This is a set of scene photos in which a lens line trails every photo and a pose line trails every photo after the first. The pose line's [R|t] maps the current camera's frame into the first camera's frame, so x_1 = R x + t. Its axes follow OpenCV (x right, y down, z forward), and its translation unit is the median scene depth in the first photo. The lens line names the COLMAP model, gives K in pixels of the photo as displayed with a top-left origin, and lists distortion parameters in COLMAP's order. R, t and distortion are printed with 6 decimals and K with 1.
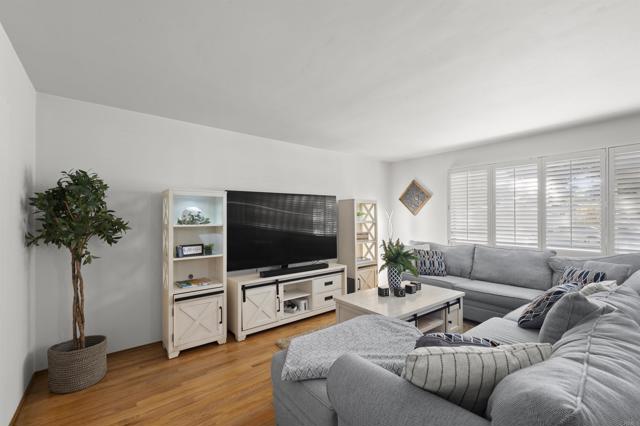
lens RADIAL K [[273.1, 0, 316.0], [0, 273.1, 215.6], [0, 0, 1]] dist [-0.000407, 0.000843]
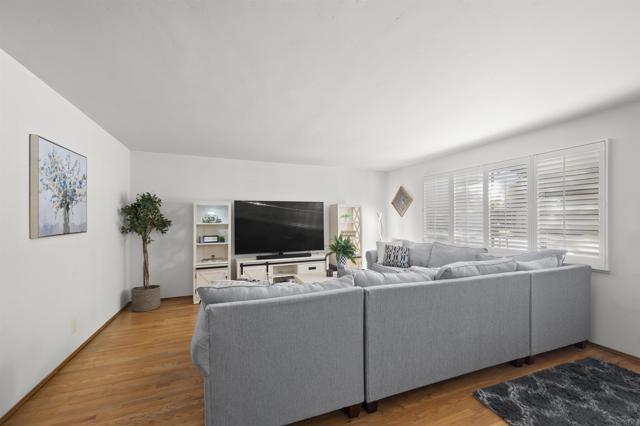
lens RADIAL K [[249.0, 0, 315.7], [0, 249.0, 217.1], [0, 0, 1]] dist [0.000707, -0.000237]
pose [[0.957442, -0.001645, -0.288623, 0.492034], [0.001824, 0.999998, 0.000354, -0.001233], [0.288622, -0.000865, 0.957443, -0.187247]]
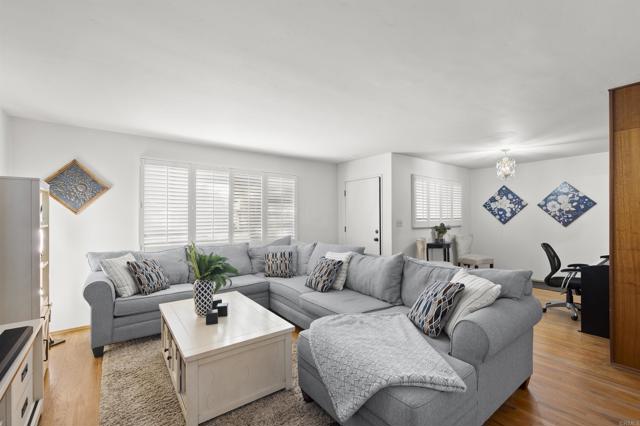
lens RADIAL K [[273.1, 0, 322.0], [0, 273.1, 216.5], [0, 0, 1]] dist [-0.000407, 0.000843]
pose [[-0.008518, 0.004568, 0.999953, -0.447528], [-0.001881, 0.999988, -0.004584, 0.009348], [-0.999962, -0.001920, -0.008510, 0.652442]]
